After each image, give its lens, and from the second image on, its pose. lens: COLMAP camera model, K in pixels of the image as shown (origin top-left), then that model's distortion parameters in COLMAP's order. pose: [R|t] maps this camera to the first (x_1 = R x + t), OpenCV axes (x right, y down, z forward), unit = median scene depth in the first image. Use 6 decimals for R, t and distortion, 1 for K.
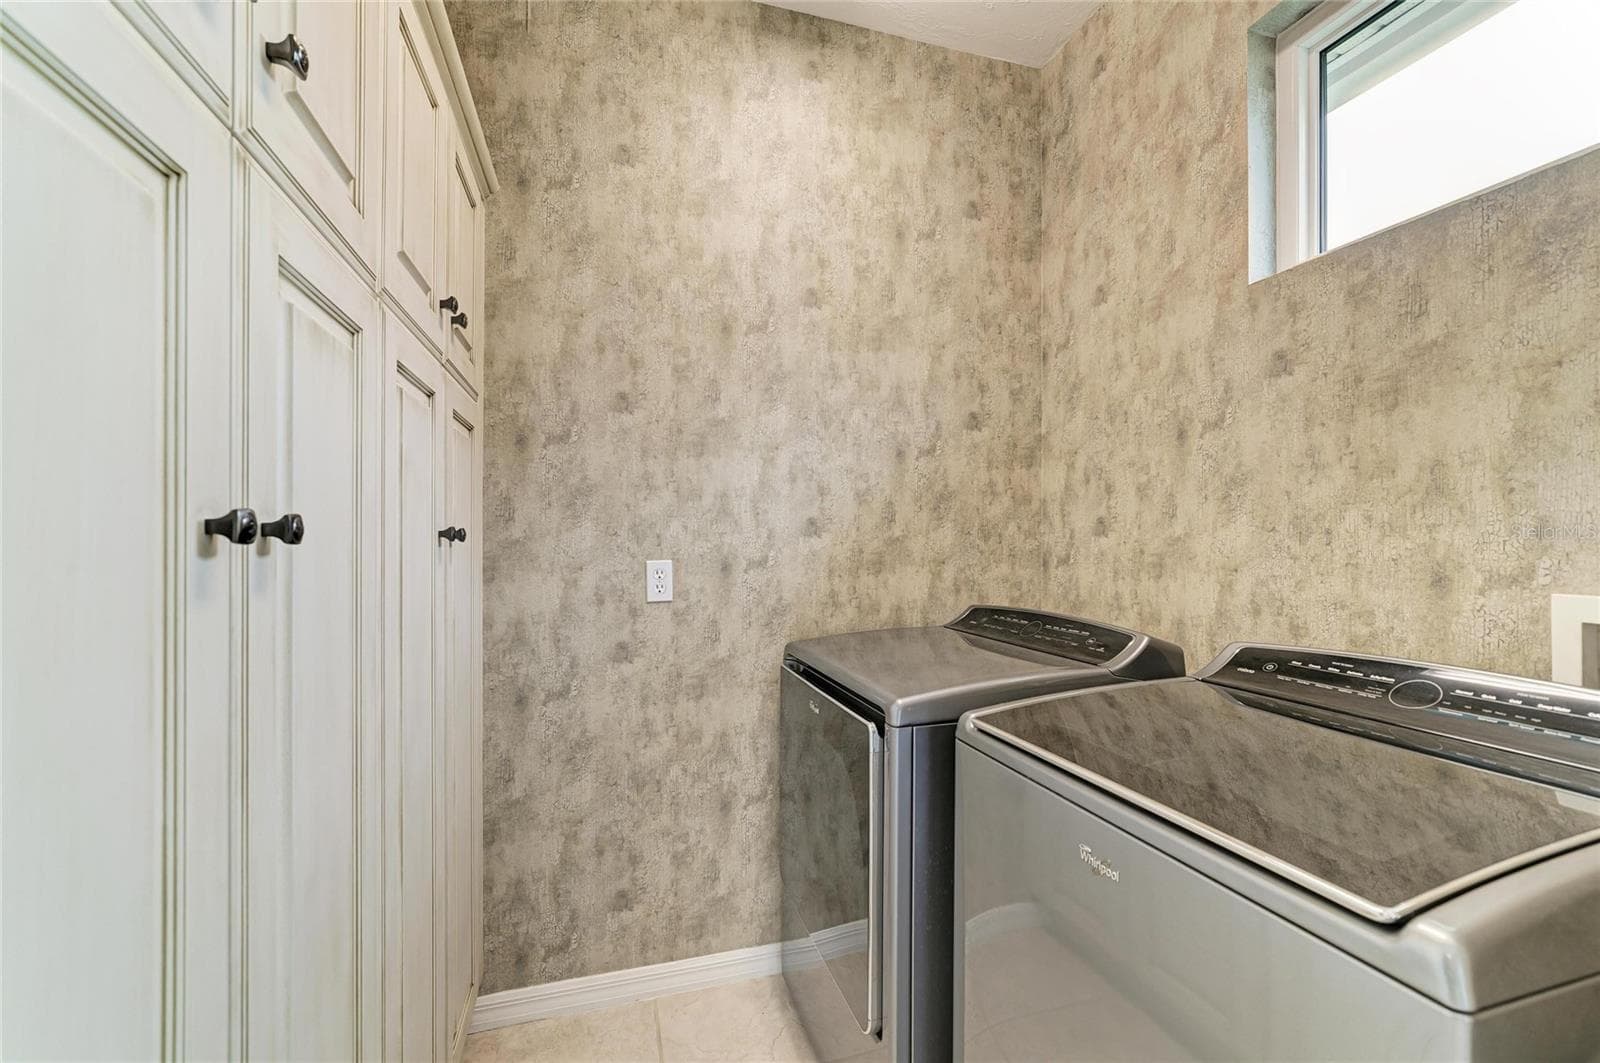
lens RADIAL K [[644.6, 0, 810.5], [0, 644.6, 536.8], [0, 0, 1]] dist [0.001964, 0.001212]
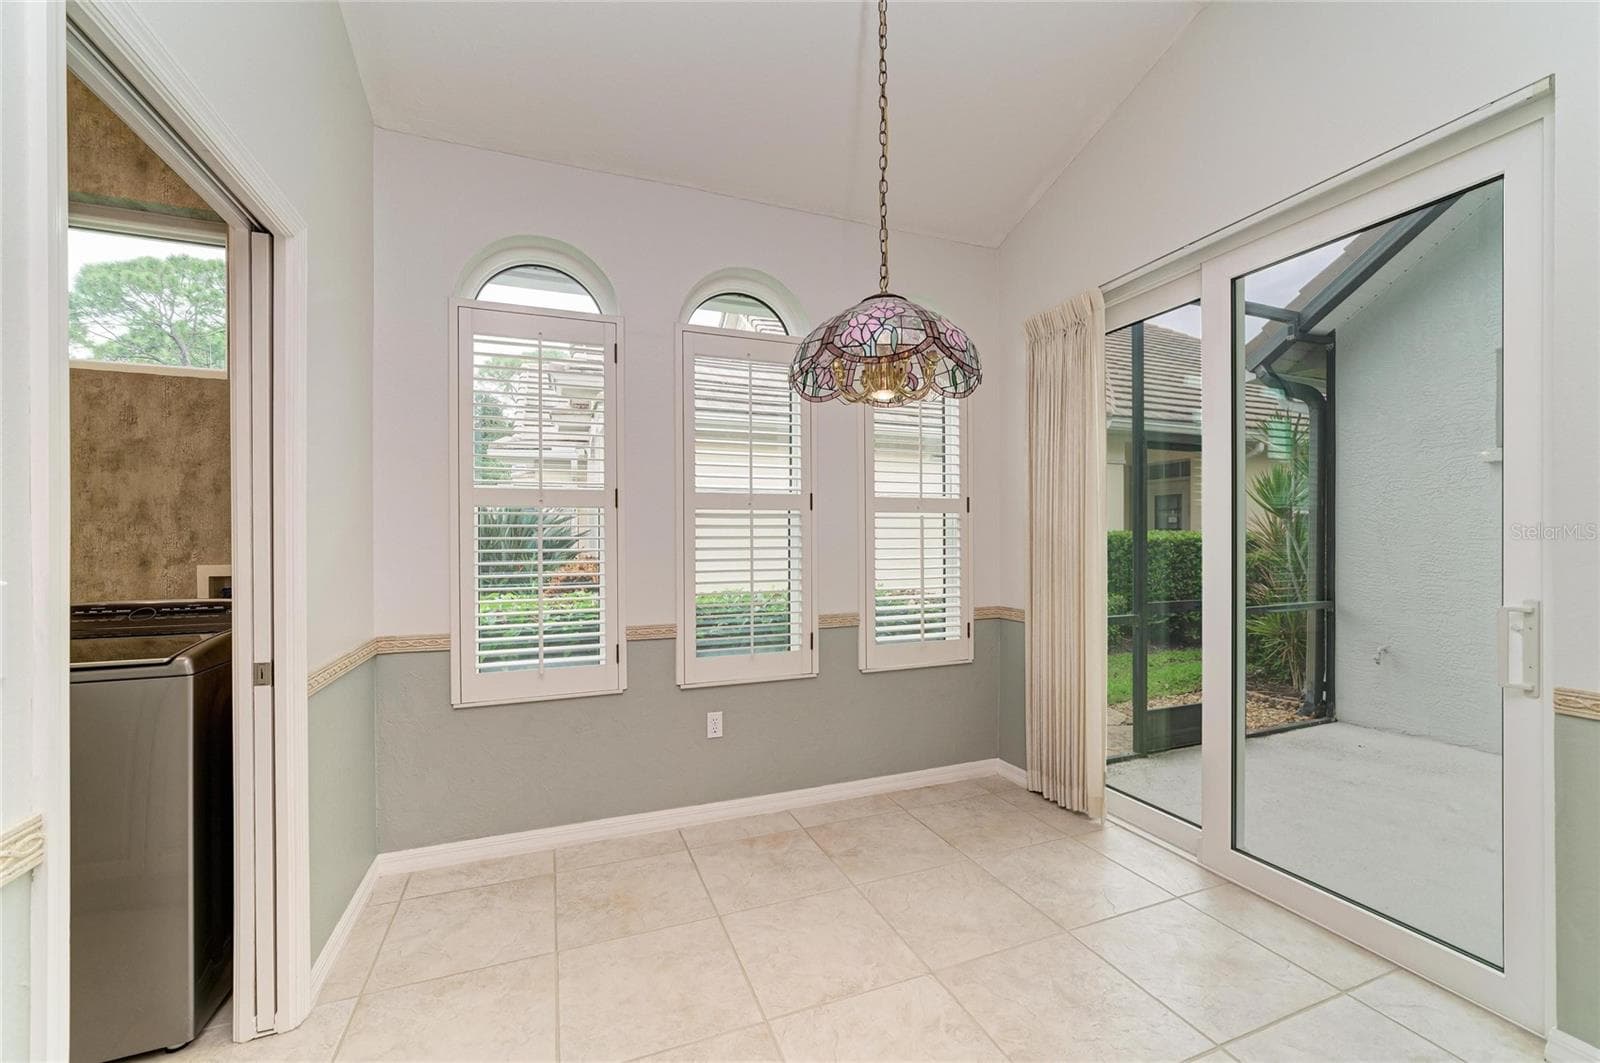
lens RADIAL K [[644.6, 0, 807.3], [0, 644.6, 539.2], [0, 0, 1]] dist [0.001964, 0.001212]
pose [[-0.076472, 0.000665, 0.997072, -1.173461], [0.000256, 1.000000, -0.000647, -0.001960], [-0.997072, 0.000206, -0.076472, -0.883037]]
